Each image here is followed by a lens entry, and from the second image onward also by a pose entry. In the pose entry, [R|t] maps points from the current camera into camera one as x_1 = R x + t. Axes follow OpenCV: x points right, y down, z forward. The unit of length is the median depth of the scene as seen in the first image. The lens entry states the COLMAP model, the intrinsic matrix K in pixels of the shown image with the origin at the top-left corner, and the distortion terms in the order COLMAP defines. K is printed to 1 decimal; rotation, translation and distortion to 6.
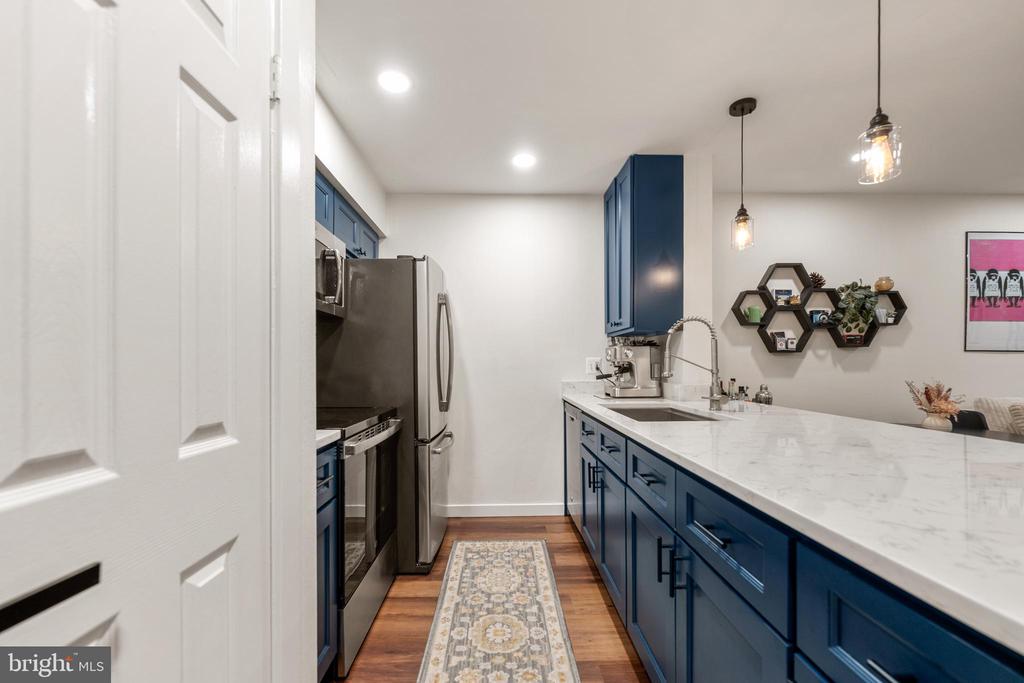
lens RADIAL K [[416.6, 0, 507.6], [0, 416.6, 368.0], [0, 0, 1]] dist [-0.001743, 0.000057]
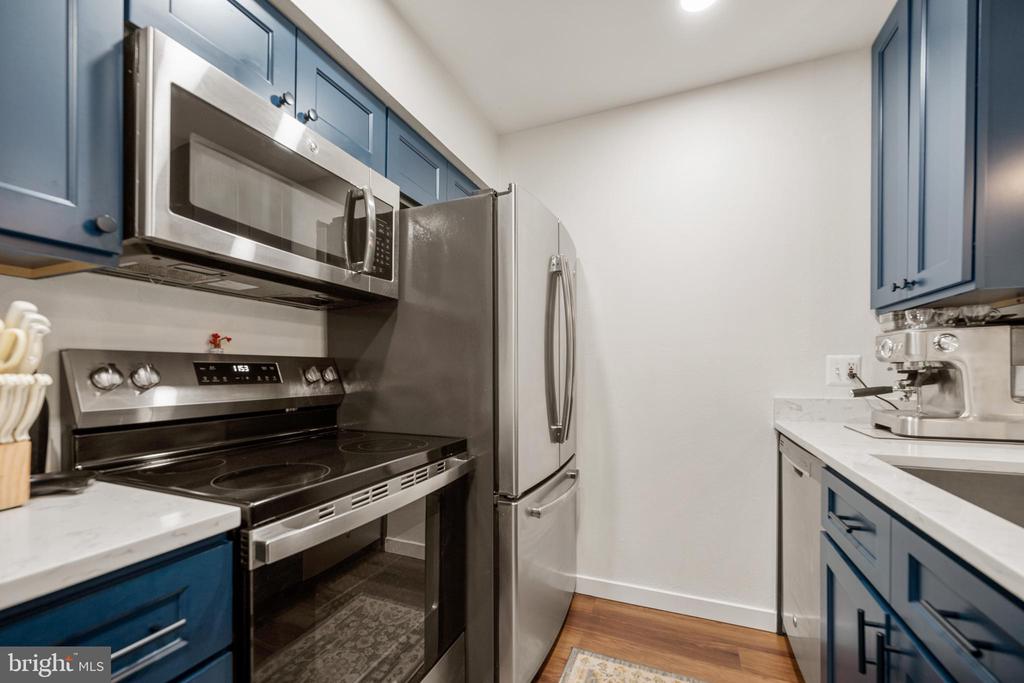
lens RADIAL K [[418.9, 0, 508.4], [0, 418.9, 373.6], [0, 0, 1]] dist [-0.002033, -0.000103]
pose [[0.913244, 0.005775, -0.407371, 0.035881], [-0.003609, 0.999975, 0.006084, -0.002772], [0.407396, -0.004086, 0.913242, 0.371371]]
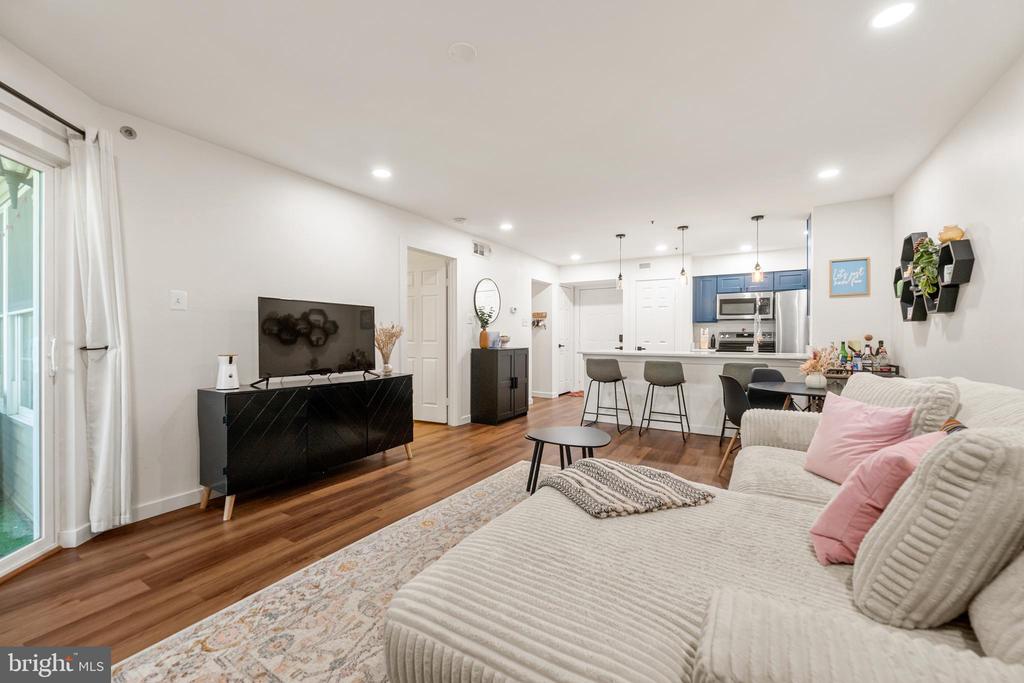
lens RADIAL K [[405.9, 0, 510.1], [0, 405.9, 336.7], [0, 0, 1]] dist [-0.002139, -0.000251]
pose [[-0.538254, 0.001333, -0.842782, 2.313236], [-0.005488, 0.999972, 0.005087, 0.001781], [0.842765, 0.007363, -0.538232, 0.789730]]
